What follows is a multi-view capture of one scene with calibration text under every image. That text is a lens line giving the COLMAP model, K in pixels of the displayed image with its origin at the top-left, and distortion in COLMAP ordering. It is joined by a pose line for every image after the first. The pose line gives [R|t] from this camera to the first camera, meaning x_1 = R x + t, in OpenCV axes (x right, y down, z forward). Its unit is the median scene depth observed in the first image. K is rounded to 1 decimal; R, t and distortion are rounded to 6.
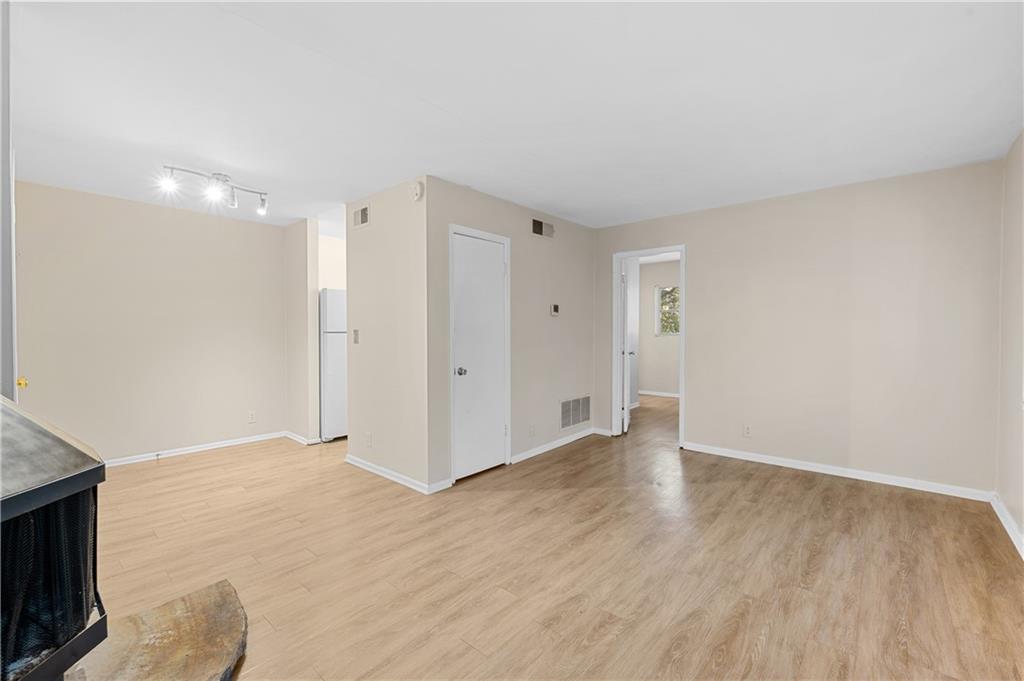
lens RADIAL K [[434.0, 0, 510.7], [0, 434.0, 335.8], [0, 0, 1]] dist [-0.002650, -0.000291]
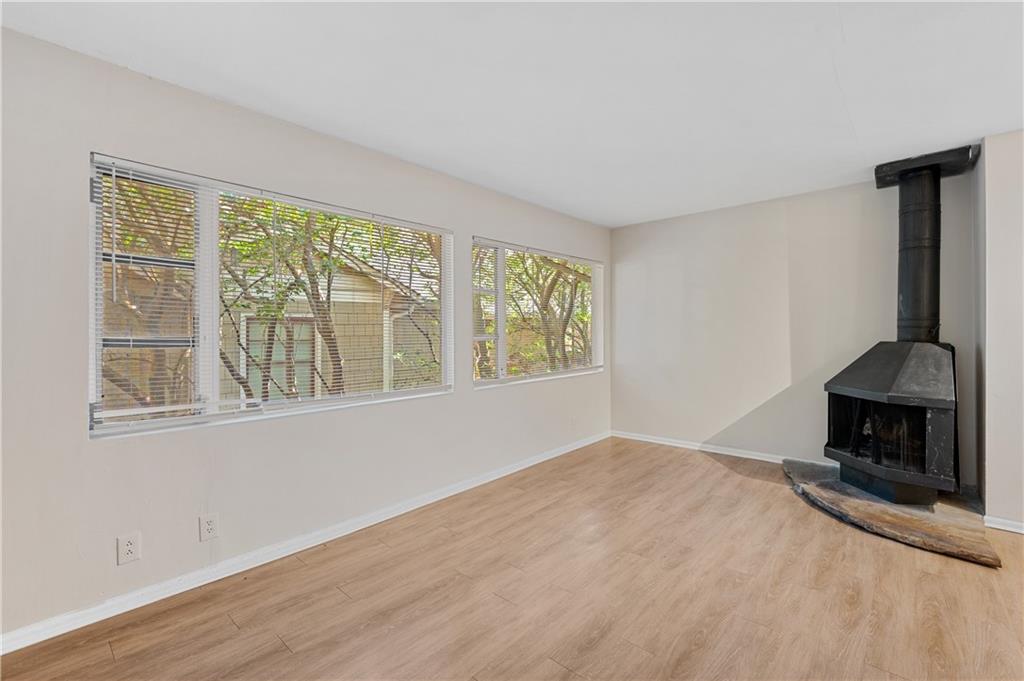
lens RADIAL K [[445.6, 0, 512.0], [0, 445.6, 340.5], [0, 0, 1]] dist [-0.003119, -0.000476]
pose [[-0.999871, 0.006311, 0.014739, 0.460084], [0.006776, 0.999475, 0.031669, -0.023179], [-0.014531, 0.031765, -0.999390, 1.799003]]
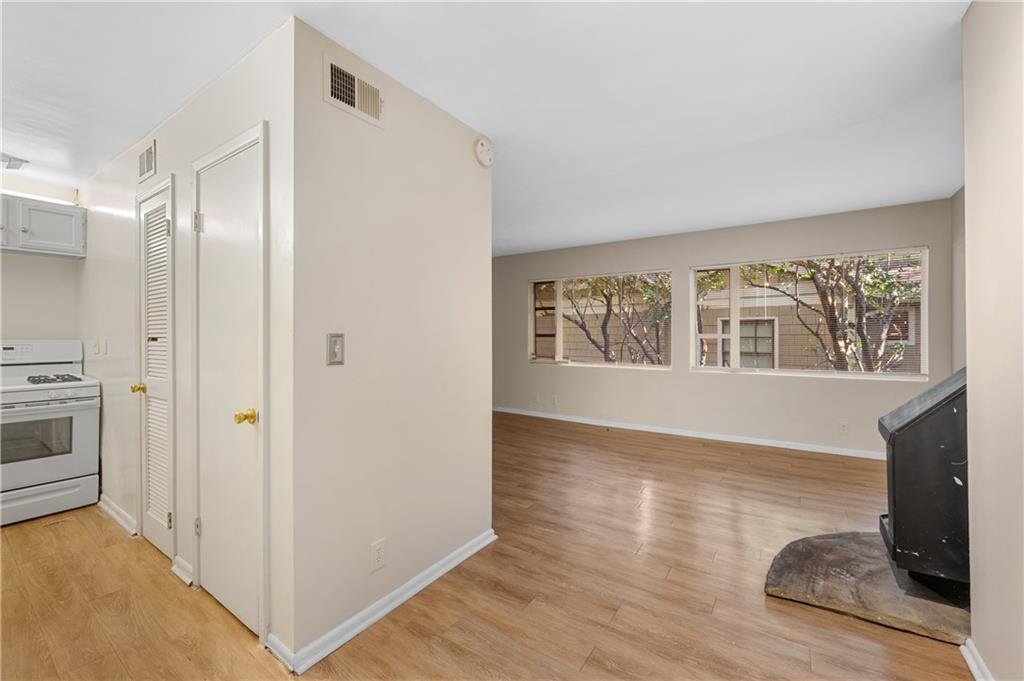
lens RADIAL K [[412.1, 0, 511.9], [0, 412.1, 331.7], [0, 0, 1]] dist [-0.000436, 0.000102]
pose [[-0.120869, 0.001464, 0.992667, -1.303167], [0.016884, 0.999857, 0.000581, -0.023985], [-0.992525, 0.016830, -0.120877, 1.440310]]
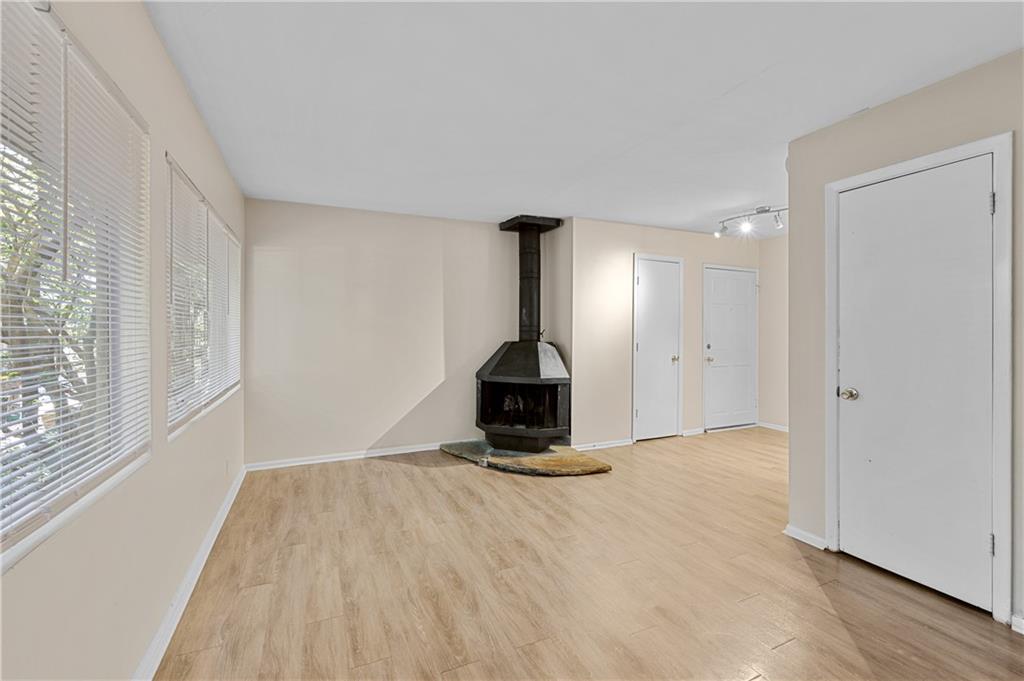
lens RADIAL K [[434.0, 0, 510.7], [0, 434.0, 335.8], [0, 0, 1]] dist [-0.002650, -0.000291]
pose [[-0.417104, 0.006632, -0.908835, 1.043534], [-0.010941, 0.999864, 0.012318, -0.015372], [0.908793, 0.015081, -0.416975, 1.180092]]
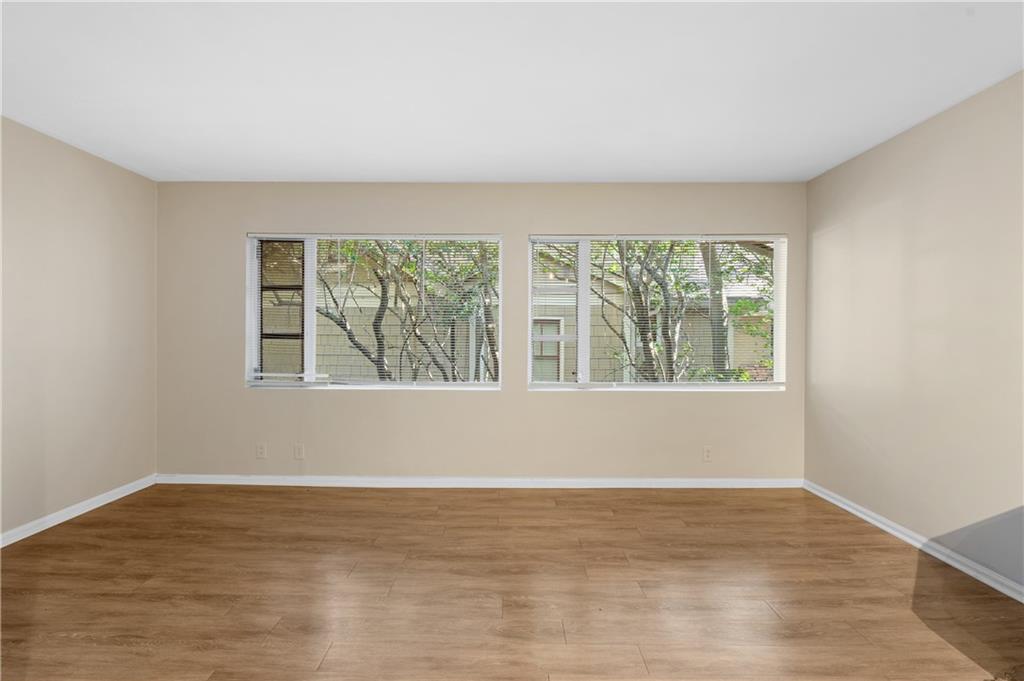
lens RADIAL K [[434.0, 0, 510.7], [0, 434.0, 335.8], [0, 0, 1]] dist [-0.002650, -0.000291]
pose [[-0.648536, -0.006858, 0.761153, -0.440806], [0.005391, 0.999893, 0.013602, -0.012085], [-0.761165, 0.012924, -0.648429, 1.295964]]
